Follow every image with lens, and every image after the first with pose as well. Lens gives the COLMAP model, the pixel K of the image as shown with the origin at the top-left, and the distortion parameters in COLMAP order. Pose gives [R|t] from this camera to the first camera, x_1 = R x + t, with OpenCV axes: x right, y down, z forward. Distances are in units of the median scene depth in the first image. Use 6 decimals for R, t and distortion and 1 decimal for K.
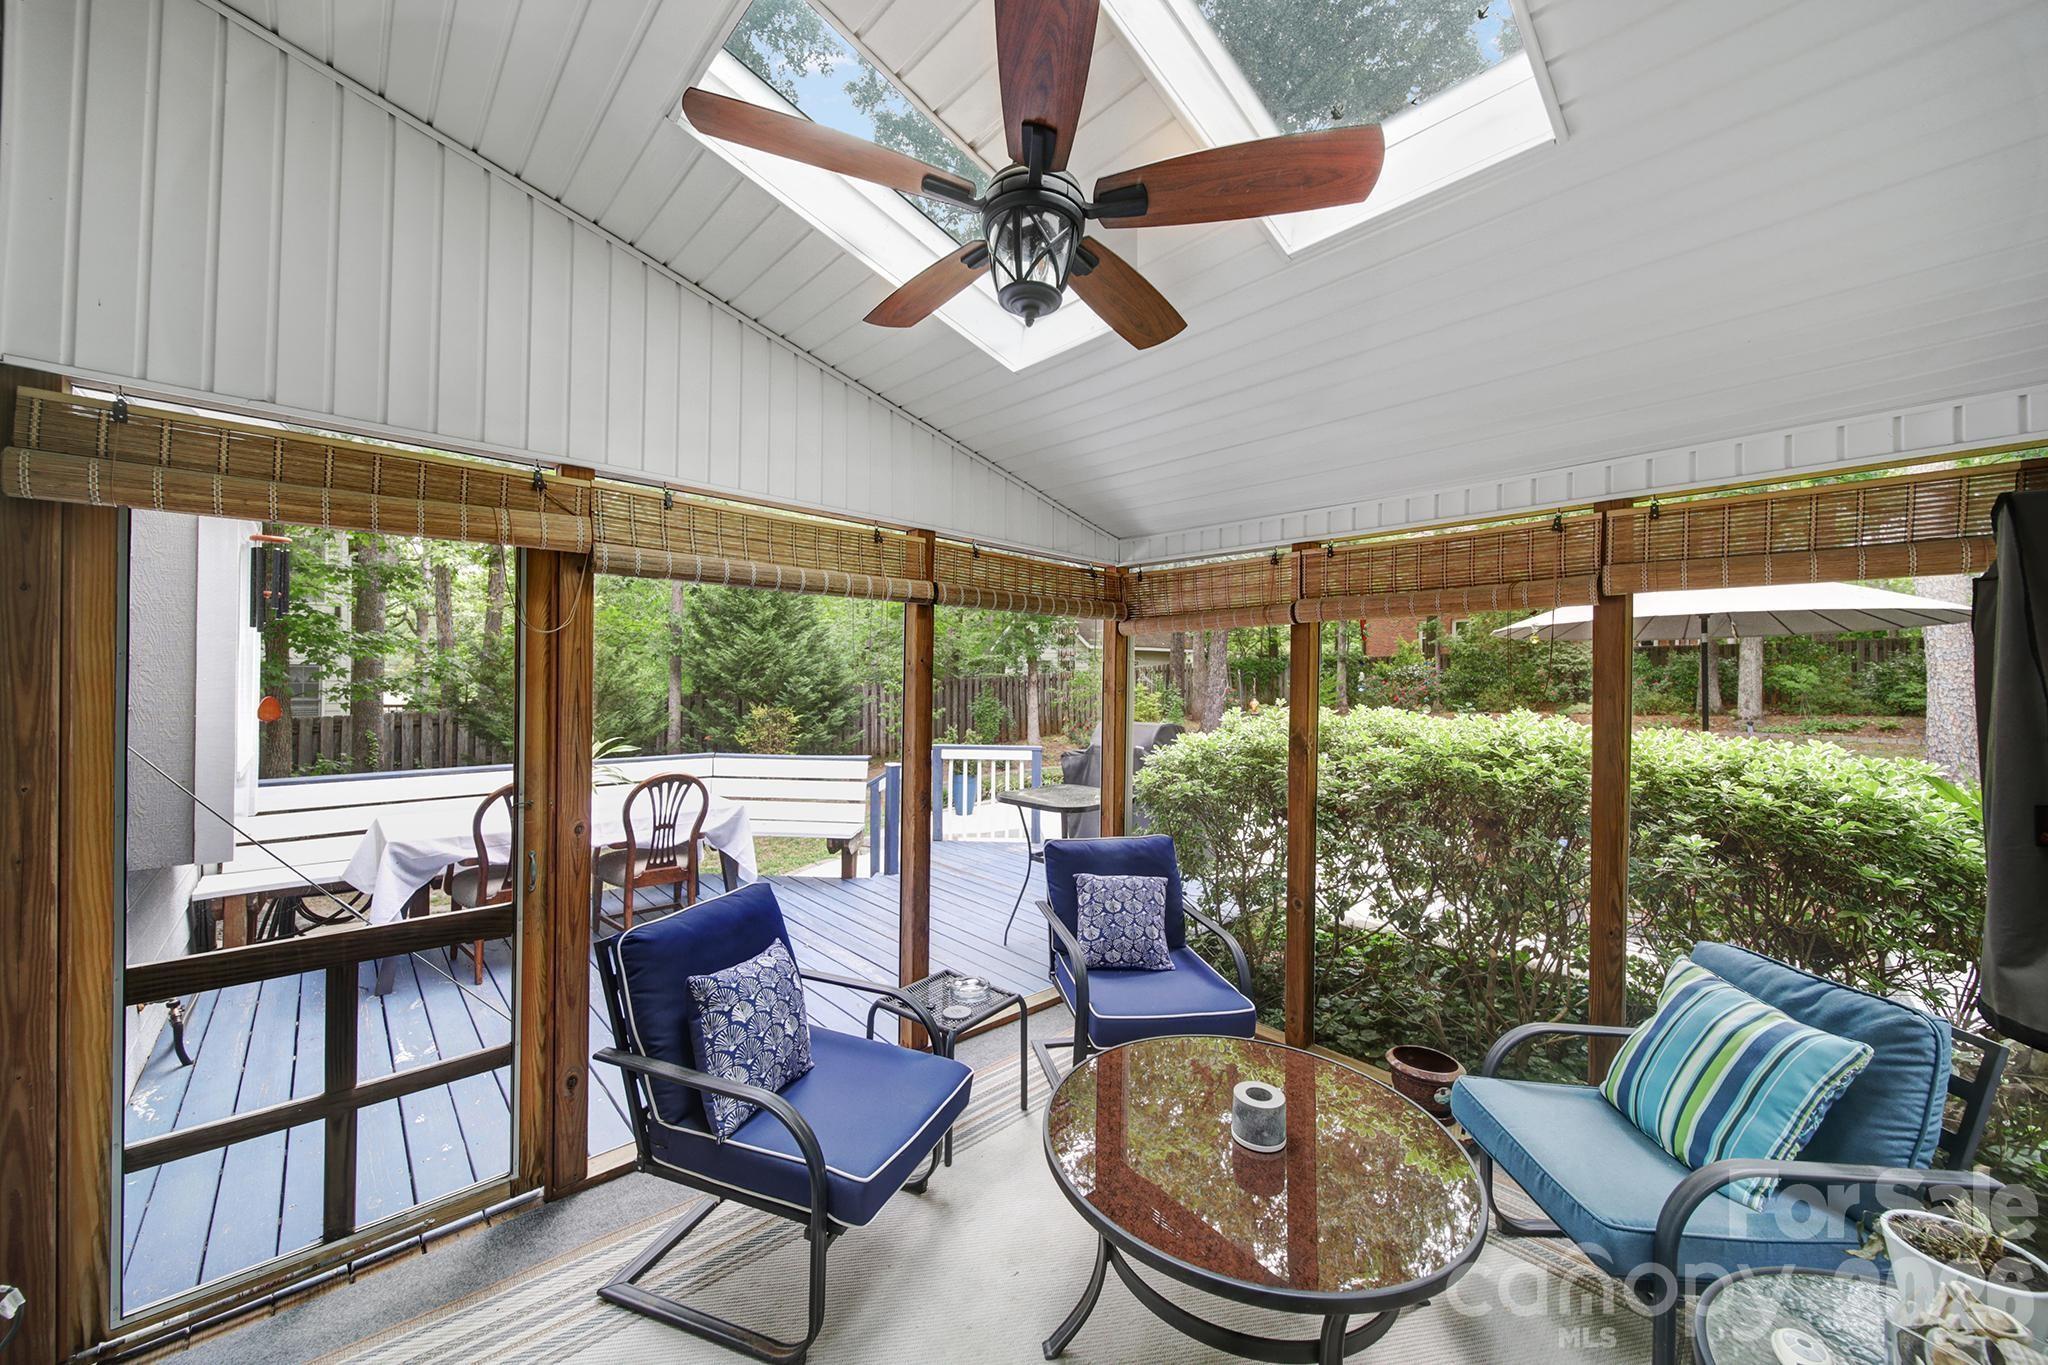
lens RADIAL K [[743.7, 0, 1027.4], [0, 743.7, 675.6], [0, 0, 1]] dist [-0.008955, -0.000106]
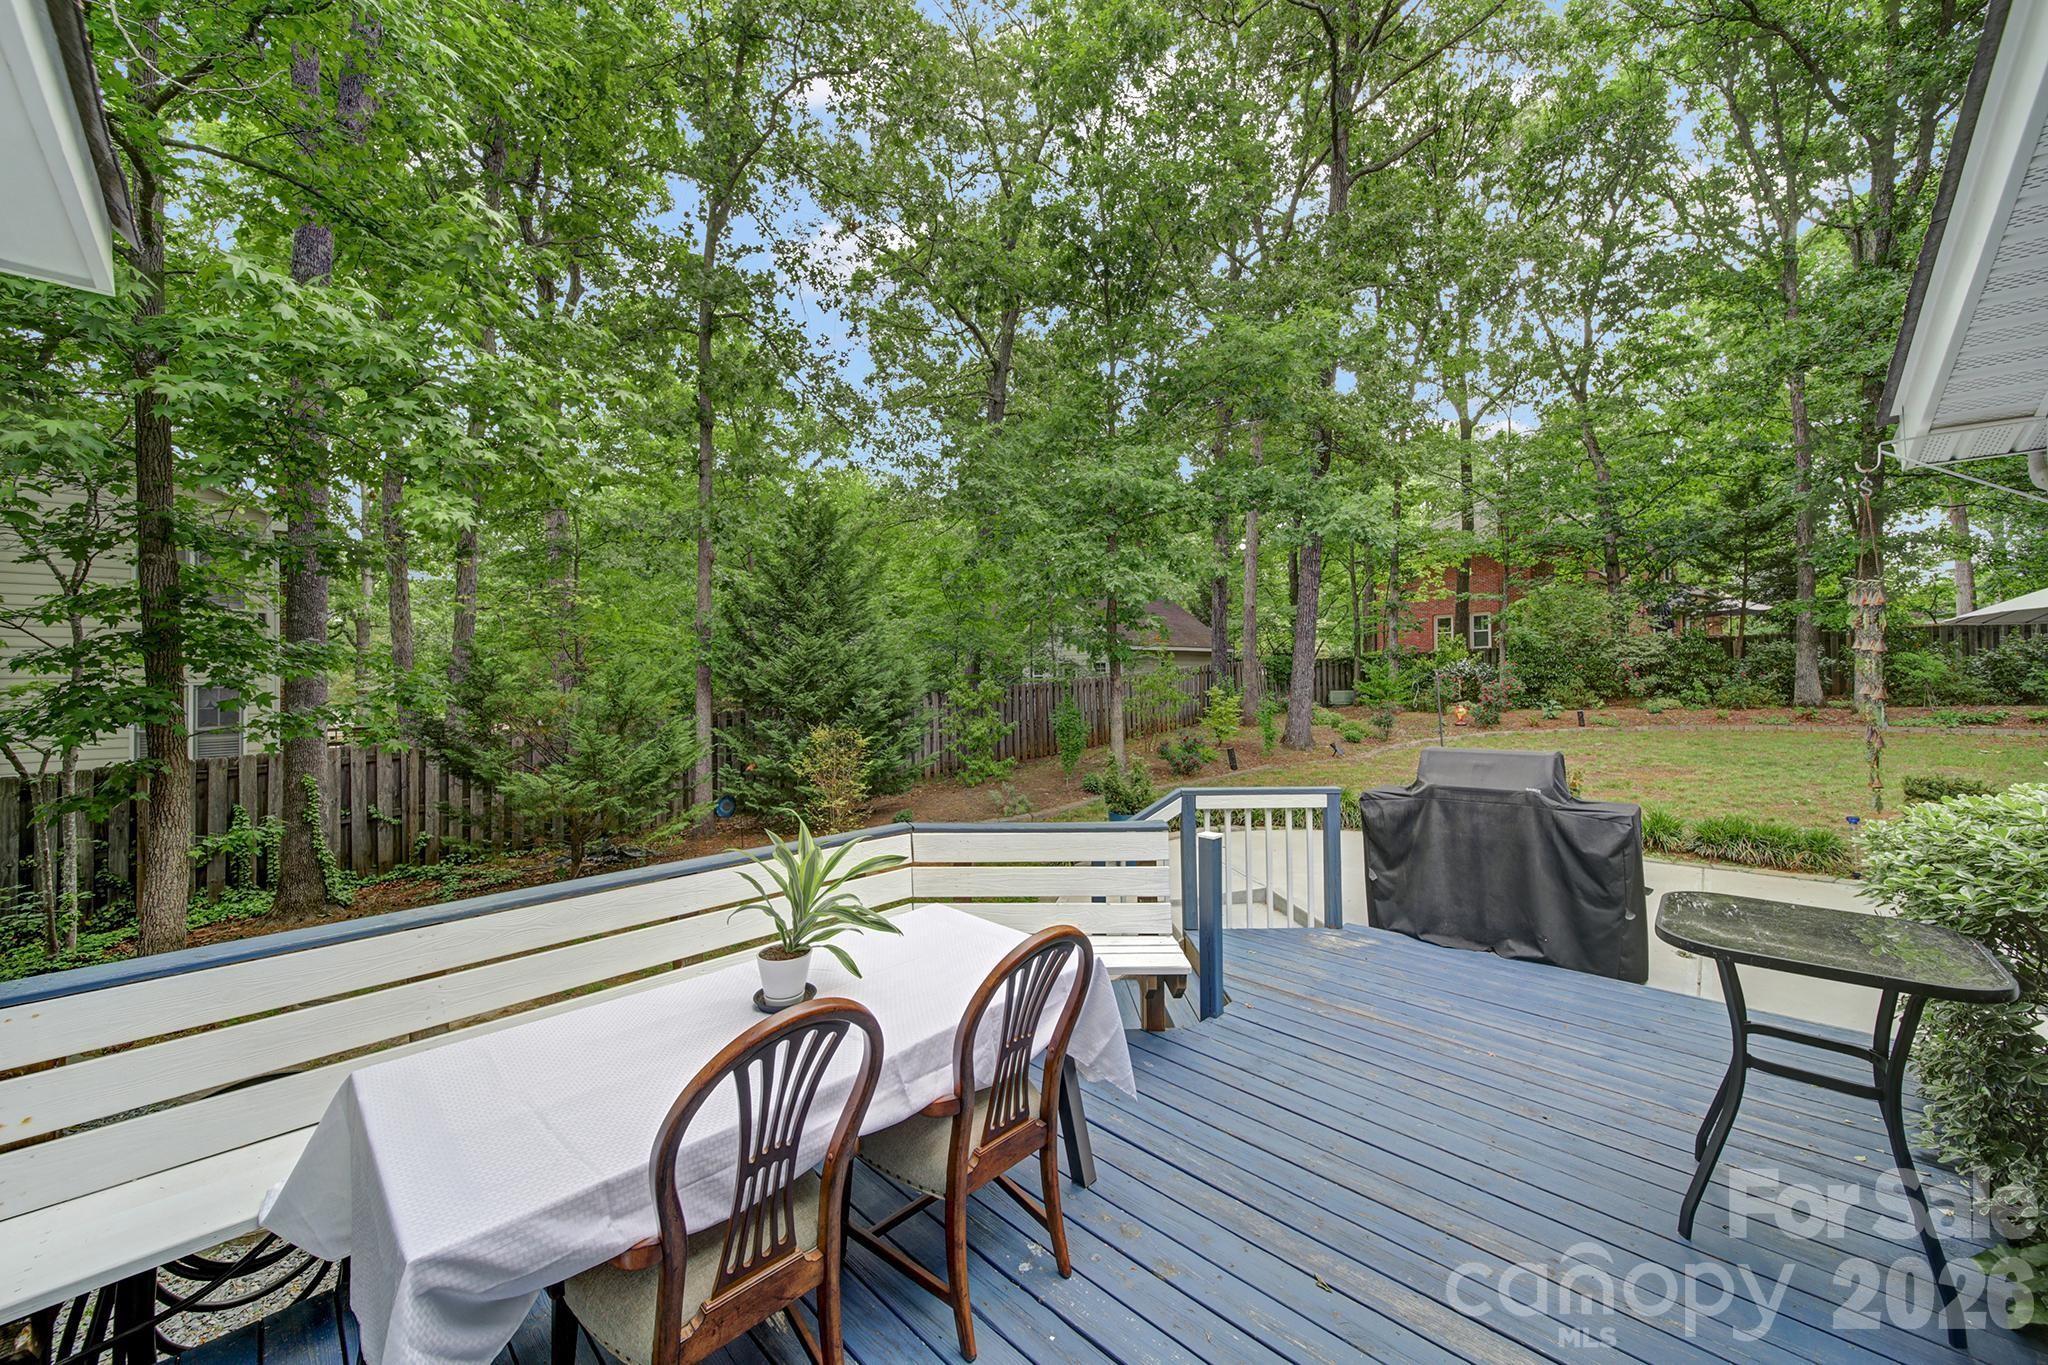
lens RADIAL K [[730.5, 0, 1011.1], [0, 730.5, 675.9], [0, 0, 1]] dist [-0.004203, -0.000226]
pose [[0.998777, -0.020202, 0.045118, -0.190200], [0.020378, 0.999786, -0.003446, -0.006793], [-0.045039, 0.004361, 0.998976, 0.209118]]
